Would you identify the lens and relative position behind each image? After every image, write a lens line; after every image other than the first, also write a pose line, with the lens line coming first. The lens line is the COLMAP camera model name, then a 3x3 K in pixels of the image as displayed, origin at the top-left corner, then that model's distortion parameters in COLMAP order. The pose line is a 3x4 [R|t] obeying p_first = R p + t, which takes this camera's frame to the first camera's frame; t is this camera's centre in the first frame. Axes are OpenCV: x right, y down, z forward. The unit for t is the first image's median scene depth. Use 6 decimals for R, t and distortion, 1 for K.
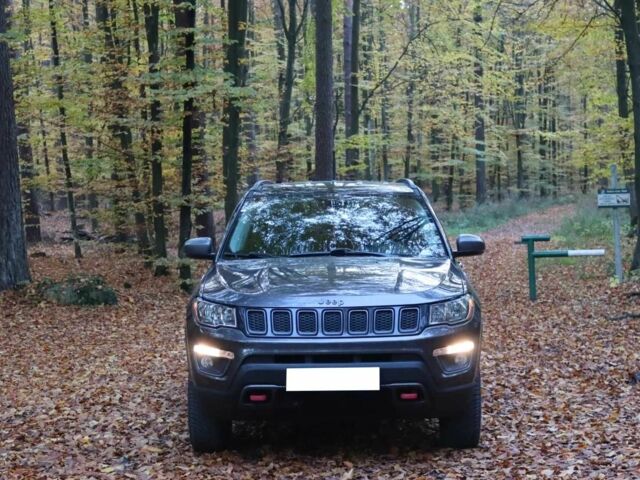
lens RADIAL K [[1450.9, 0, 320.0], [0, 1450.9, 240.0], [0, 0, 1]] dist [0.003554, 0.060081]
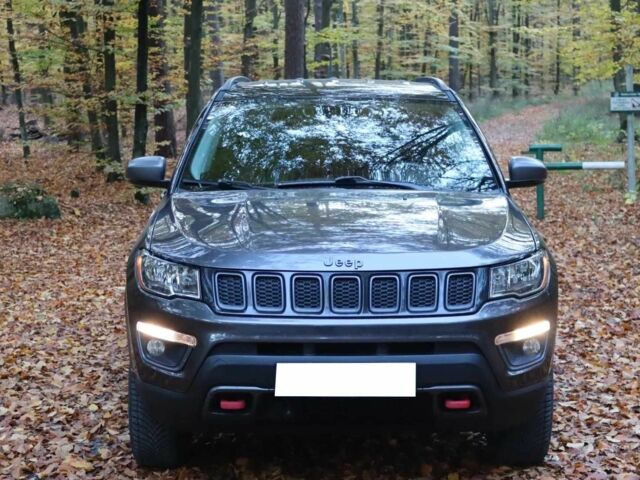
lens RADIAL K [[1450.9, 0, 320.0], [0, 1450.9, 240.0], [0, 0, 1]] dist [0.003554, 0.060081]
pose [[0.999579, 0.010826, 0.026929, -0.010350], [-0.012711, 0.997407, 0.070841, -0.007215], [-0.026092, -0.071153, 0.997124, 0.166522]]
